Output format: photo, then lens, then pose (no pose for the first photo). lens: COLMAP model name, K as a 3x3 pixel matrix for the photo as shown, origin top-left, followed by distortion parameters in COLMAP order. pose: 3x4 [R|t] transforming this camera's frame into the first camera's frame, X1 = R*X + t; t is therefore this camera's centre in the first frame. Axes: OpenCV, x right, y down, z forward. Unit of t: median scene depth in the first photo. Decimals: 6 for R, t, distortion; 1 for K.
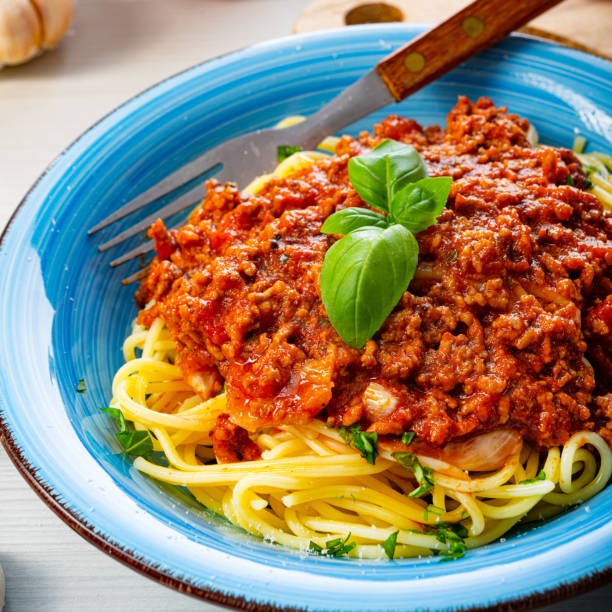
lens RADIAL K [[1386.1, 0, 306.0], [0, 1386.1, 306.0], [0, 0, 1]] dist [0.055635, 0.350818]
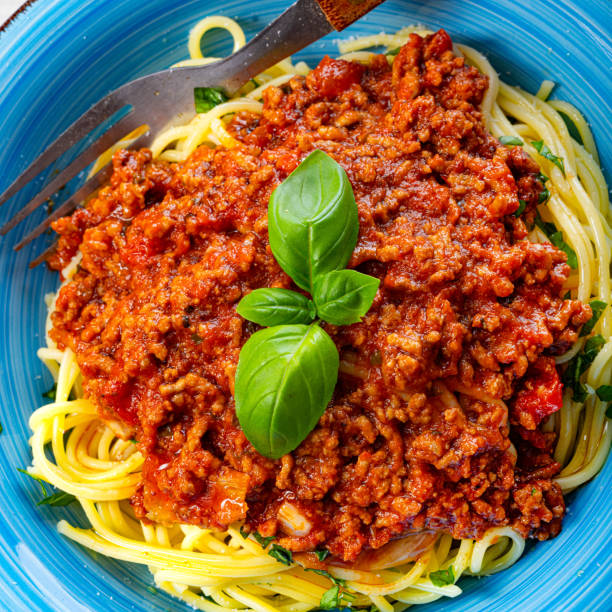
lens RADIAL K [[1386.1, 0, 306.0], [0, 1386.1, 306.0], [0, 0, 1]] dist [0.055635, 0.350818]
pose [[0.999982, 0.000725, -0.006024, 0.065910], [0.003080, 0.794722, 0.606965, -0.646831], [0.005228, -0.606973, 0.794705, 0.290320]]
